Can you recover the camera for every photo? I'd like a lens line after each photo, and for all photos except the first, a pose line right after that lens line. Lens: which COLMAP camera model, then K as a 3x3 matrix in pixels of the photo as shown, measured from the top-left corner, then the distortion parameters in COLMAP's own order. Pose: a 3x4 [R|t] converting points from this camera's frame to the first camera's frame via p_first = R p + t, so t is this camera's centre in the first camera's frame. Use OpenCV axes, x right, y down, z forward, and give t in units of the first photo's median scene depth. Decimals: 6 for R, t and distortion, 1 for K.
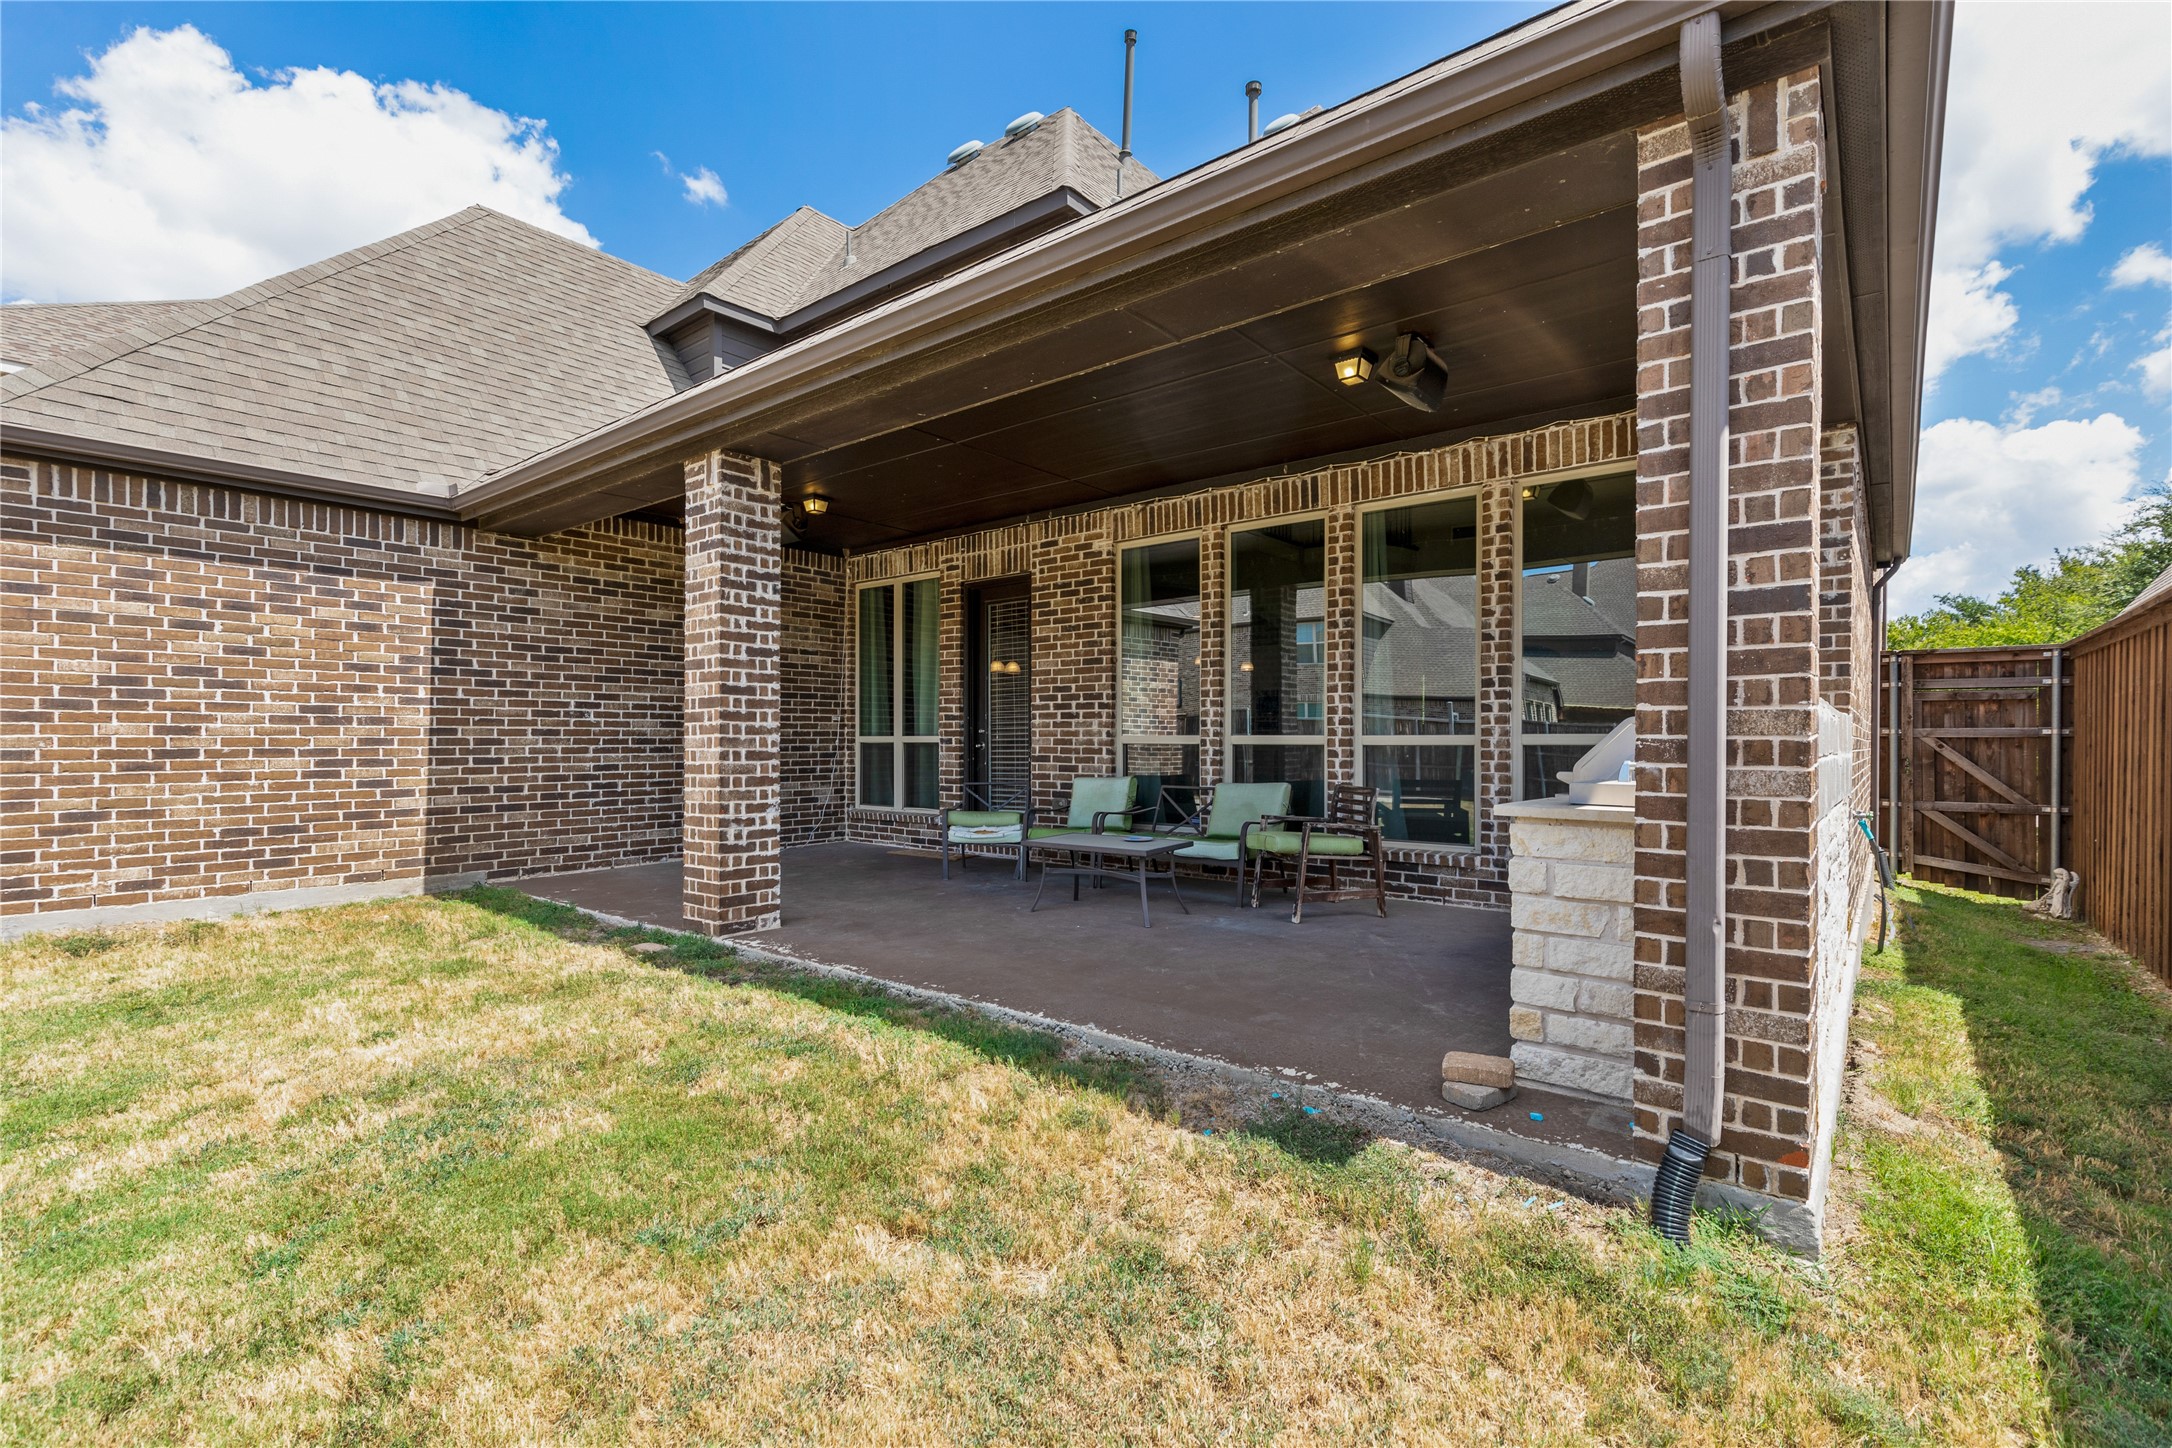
lens RADIAL K [[976.2, 0, 1092.1], [0, 976.2, 740.6], [0, 0, 1]] dist [0.002151, 0.000587]
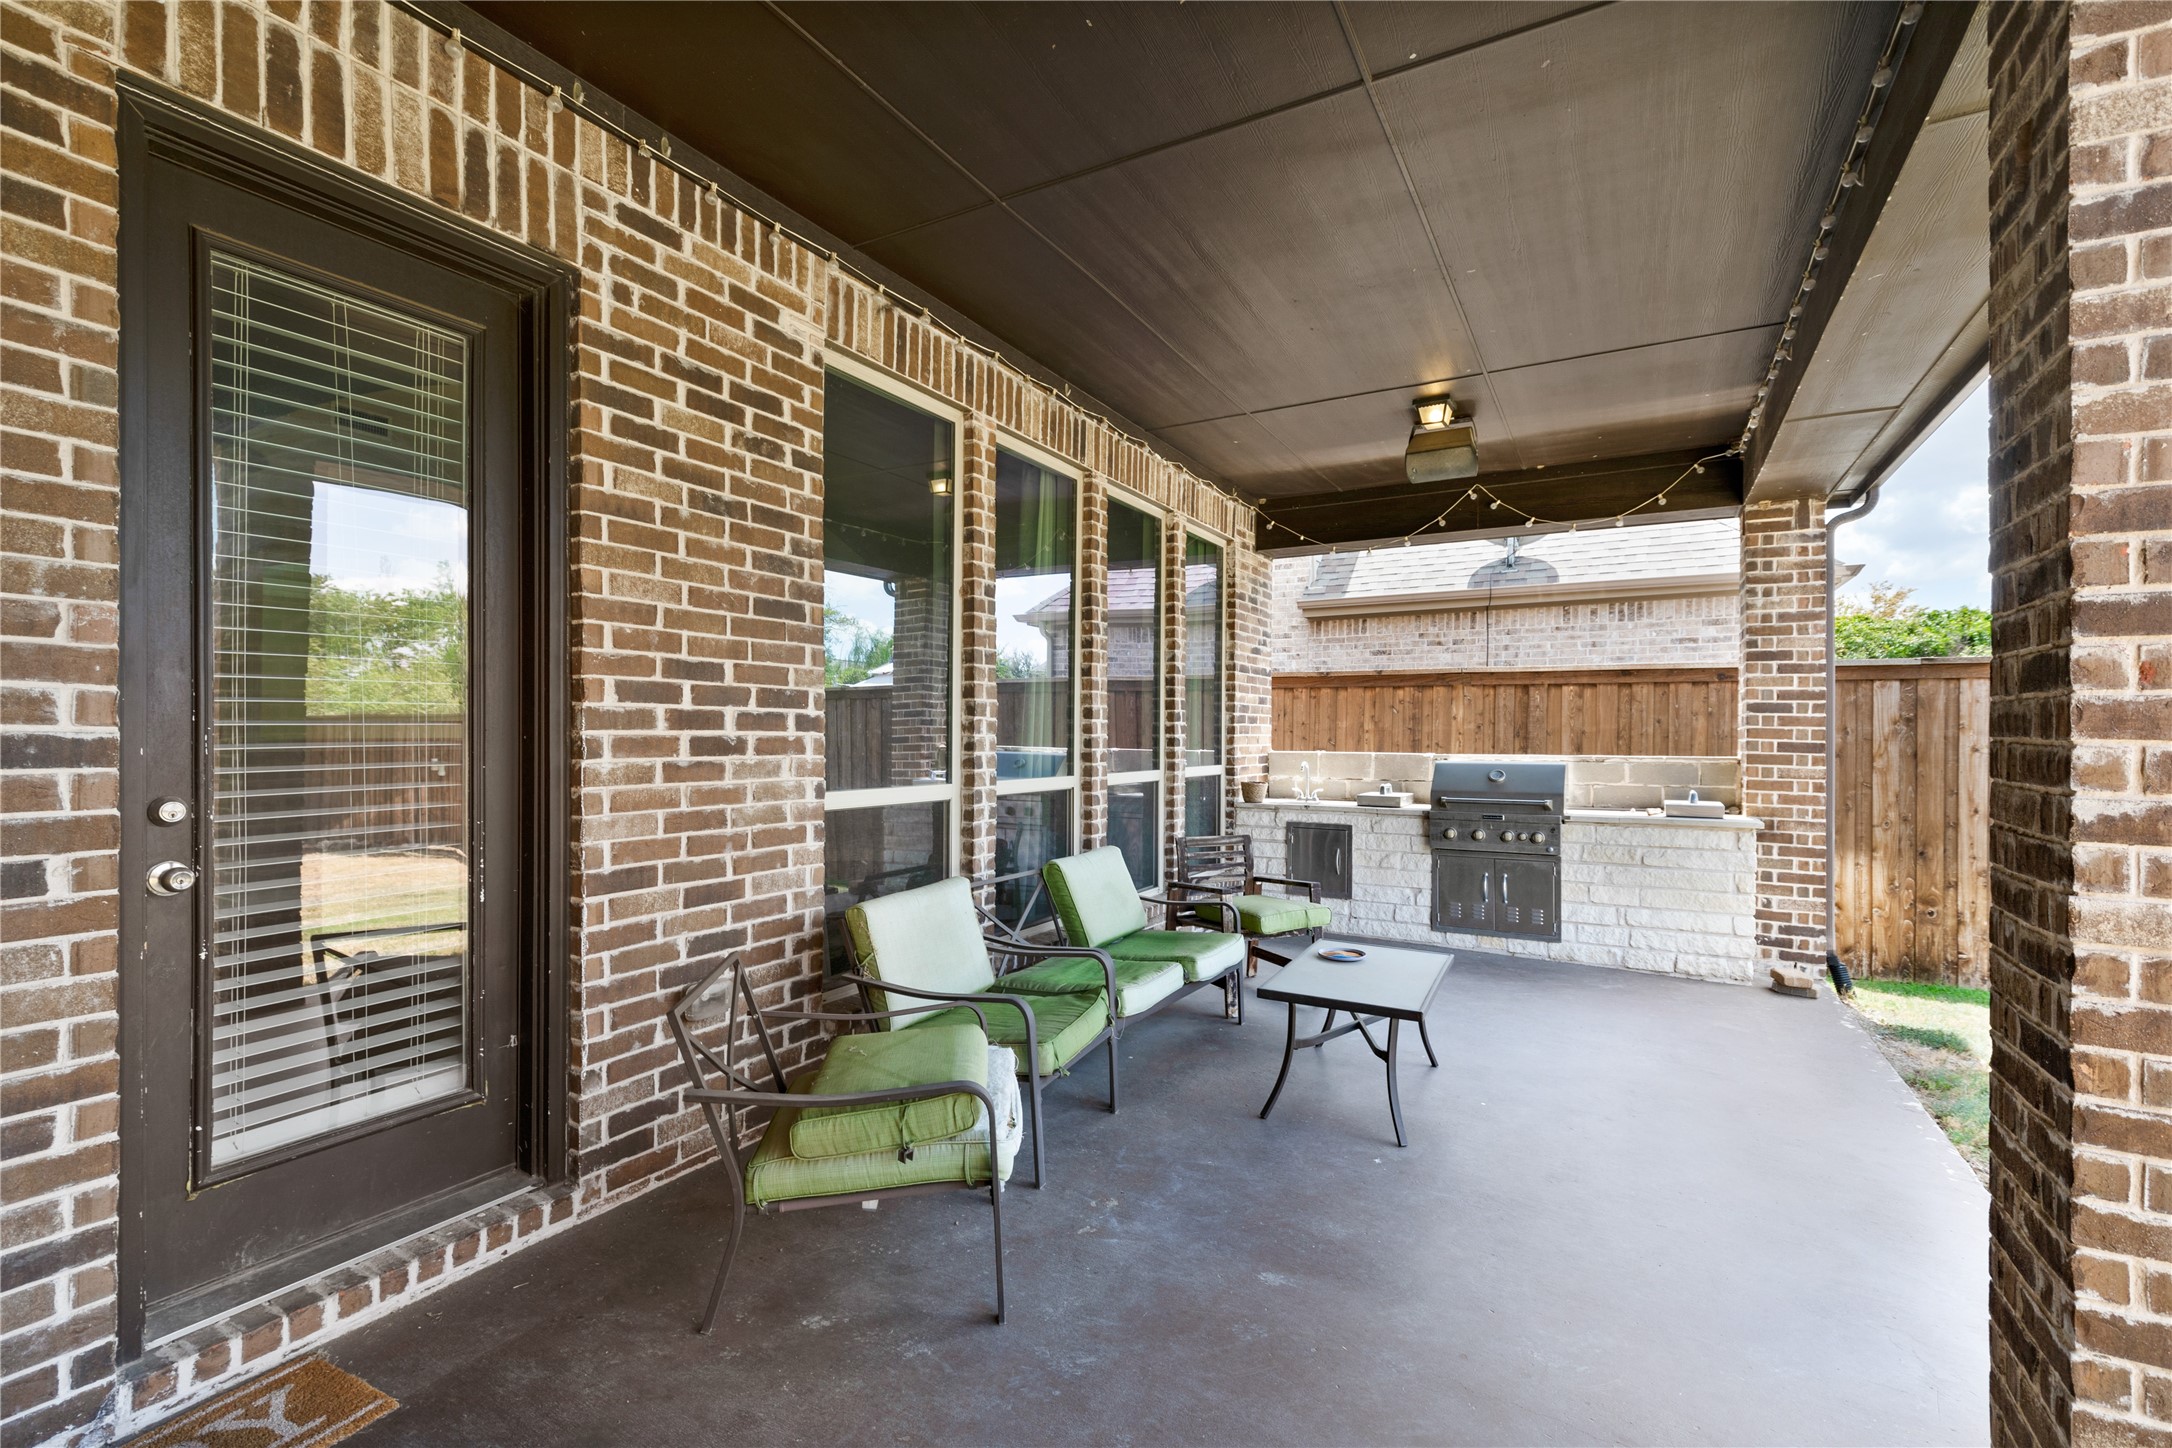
lens RADIAL K [[976.2, 0, 1077.4], [0, 976.2, 732.8], [0, 0, 1]] dist [0.002151, 0.000587]
pose [[-0.167266, 0.004518, 0.985901, -0.403270], [0.002469, 0.999988, -0.004163, -0.028884], [-0.985909, 0.001738, -0.167275, 0.934432]]
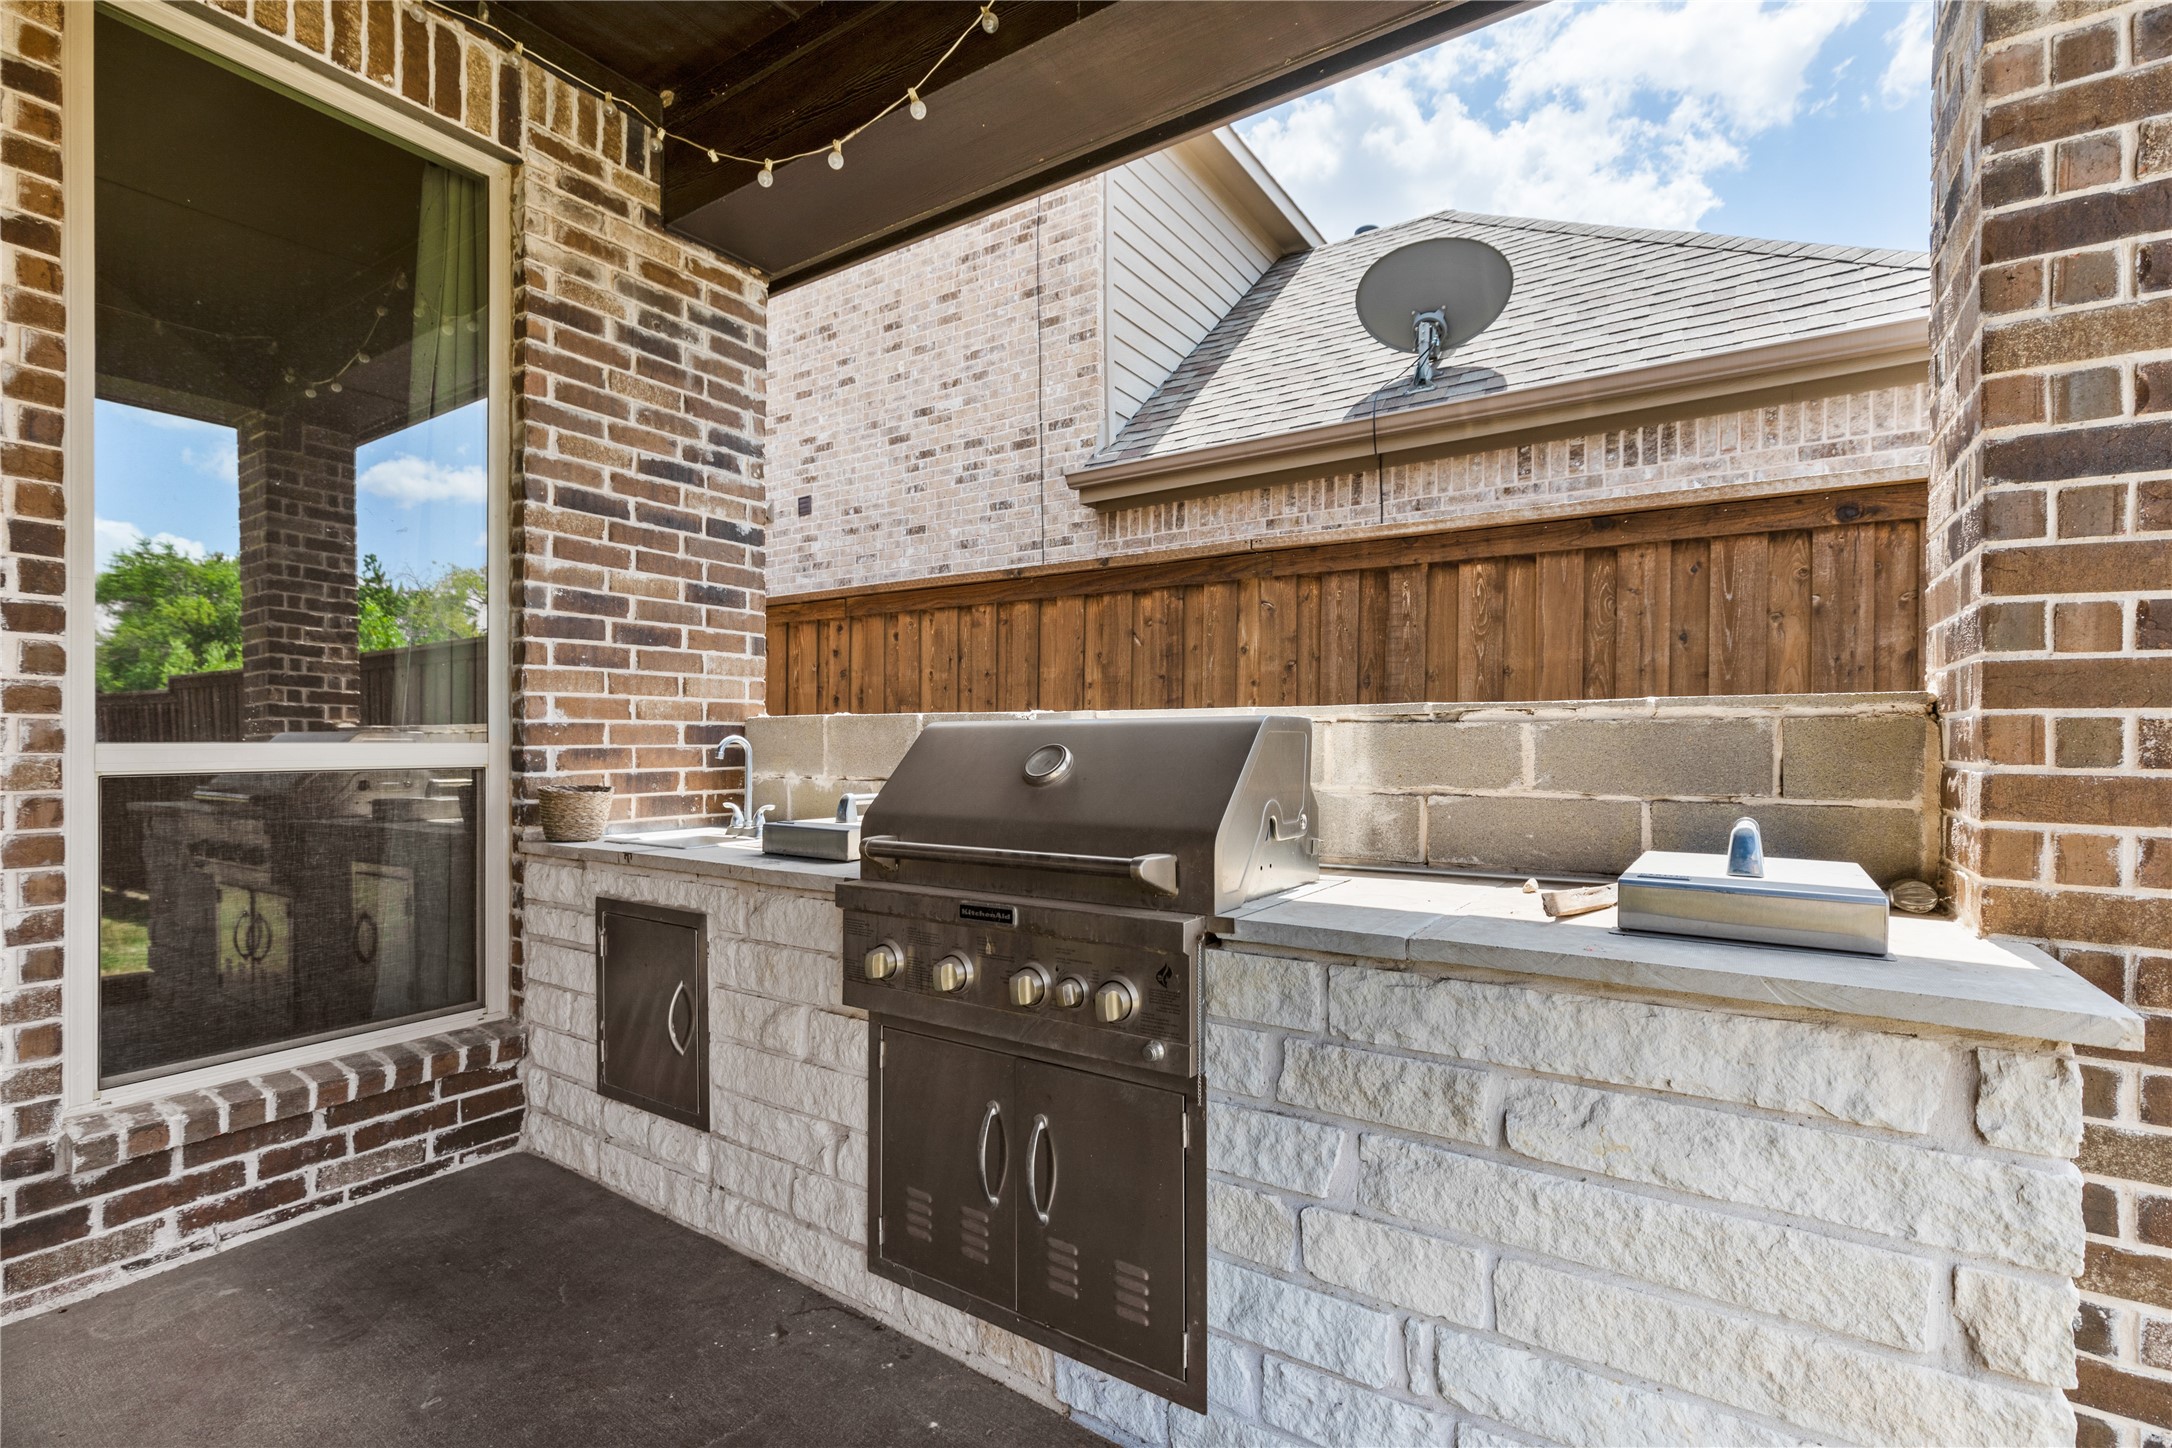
lens RADIAL K [[976.2, 0, 1094.1], [0, 976.2, 747.1], [0, 0, 1]] dist [0.002151, 0.000587]
pose [[-0.107311, -0.000996, 0.994225, -0.368582], [0.003713, 0.999992, 0.001402, -0.026900], [-0.994219, 0.003842, -0.107306, 0.902647]]
